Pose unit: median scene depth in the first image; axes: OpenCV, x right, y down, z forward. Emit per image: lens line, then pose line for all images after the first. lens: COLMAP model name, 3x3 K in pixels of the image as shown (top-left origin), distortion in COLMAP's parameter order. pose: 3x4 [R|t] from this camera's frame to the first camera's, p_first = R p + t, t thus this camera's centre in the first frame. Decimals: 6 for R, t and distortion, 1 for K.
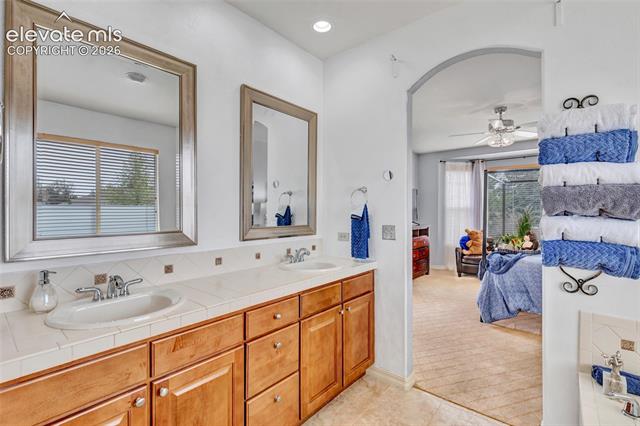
lens RADIAL K [[291.6, 0, 317.3], [0, 291.6, 212.8], [0, 0, 1]] dist [0.009217, -0.000744]
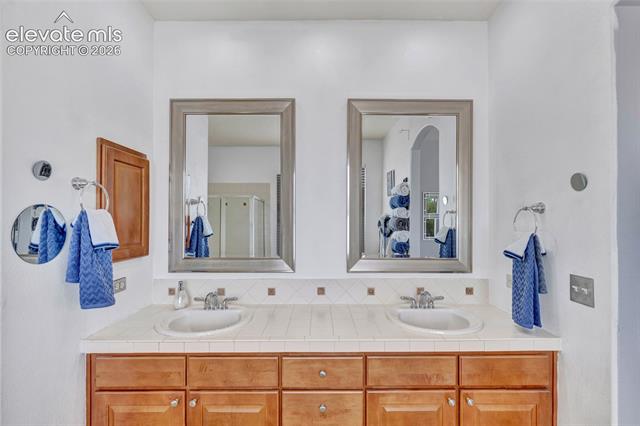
lens RADIAL K [[300.7, 0, 320.6], [0, 300.7, 216.9], [0, 0, 1]] dist [0.000109, 0.000065]
pose [[0.653029, -0.006945, -0.757301, 0.450219], [-0.002577, 0.999932, -0.011393, -0.073164], [0.757329, 0.009392, 0.652966, 0.374919]]
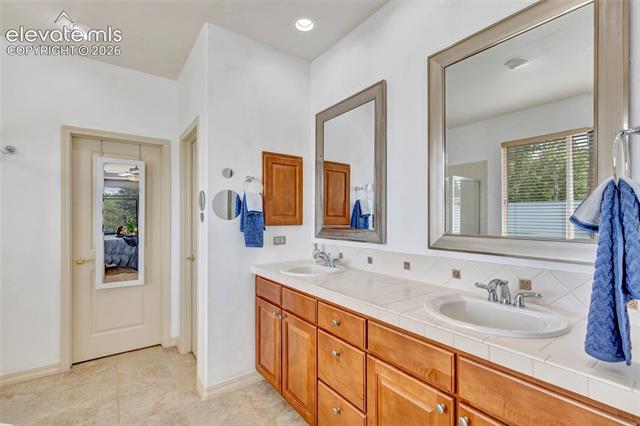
lens RADIAL K [[291.6, 0, 318.7], [0, 291.6, 214.7], [0, 0, 1]] dist [0.009217, -0.000744]
pose [[-0.233612, -0.011148, -0.972266, 0.699221], [-0.003398, 0.999938, -0.010649, 0.013392], [0.972324, 0.000816, -0.233635, 1.019604]]
